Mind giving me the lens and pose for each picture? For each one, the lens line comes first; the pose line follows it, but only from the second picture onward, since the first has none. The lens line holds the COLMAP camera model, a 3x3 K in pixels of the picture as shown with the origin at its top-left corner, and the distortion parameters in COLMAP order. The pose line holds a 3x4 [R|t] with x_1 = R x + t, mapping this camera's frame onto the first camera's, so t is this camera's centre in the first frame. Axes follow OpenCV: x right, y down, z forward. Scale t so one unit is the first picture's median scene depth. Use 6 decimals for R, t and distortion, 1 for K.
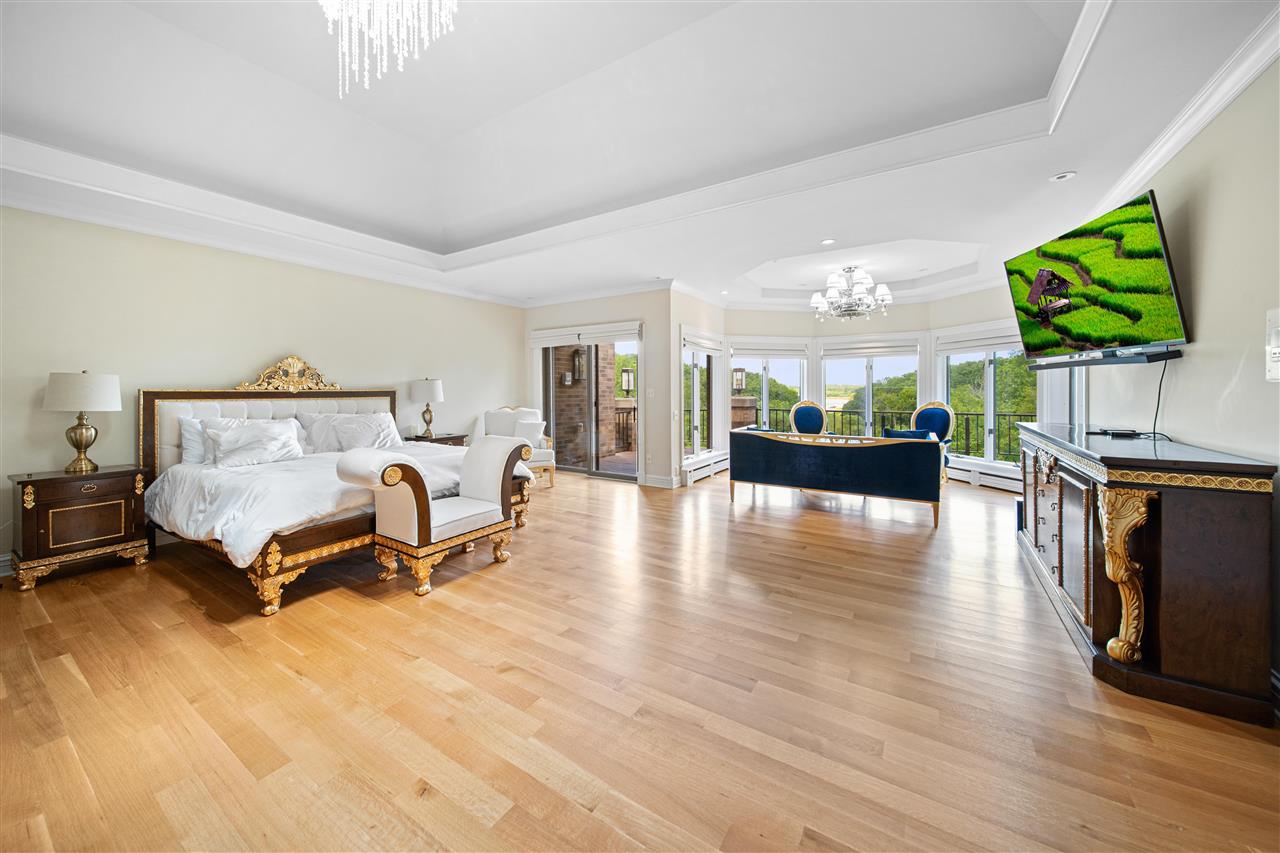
lens RADIAL K [[458.6, 0, 632.2], [0, 458.6, 390.9], [0, 0, 1]] dist [0.002127, 0.000007]
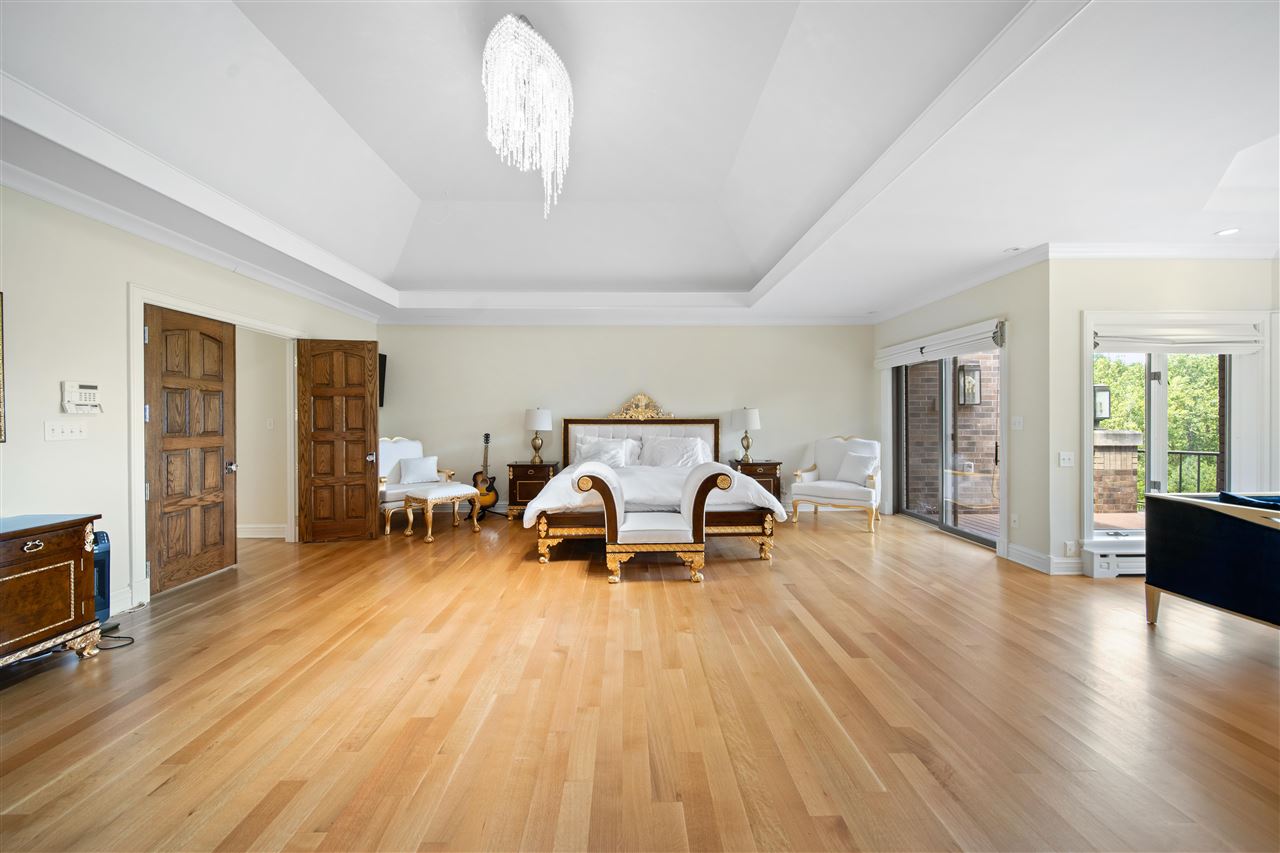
lens RADIAL K [[458.6, 0, 642.1], [0, 458.6, 419.4], [0, 0, 1]] dist [0.002127, 0.000007]
pose [[0.562256, 0.003347, -0.826957, 0.405819], [-0.001707, 0.999994, 0.002887, -0.002648], [0.826962, -0.000211, 0.562258, 0.240413]]
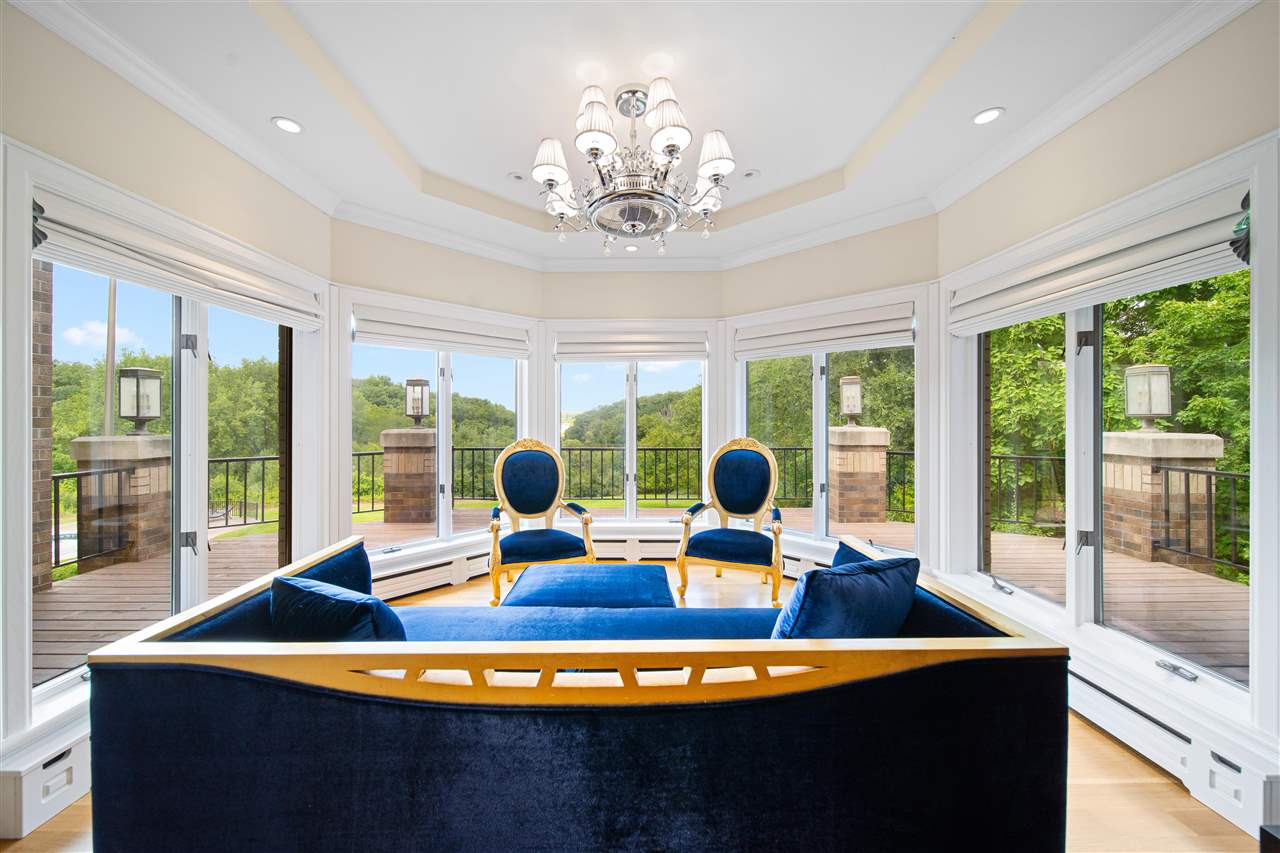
lens RADIAL K [[458.6, 0, 628.4], [0, 458.6, 418.9], [0, 0, 1]] dist [0.002127, 0.000007]
pose [[0.843847, -0.002820, 0.536576, 0.360225], [0.001396, 0.999994, 0.003059, -0.003217], [-0.536582, -0.001832, 0.843846, 0.911696]]
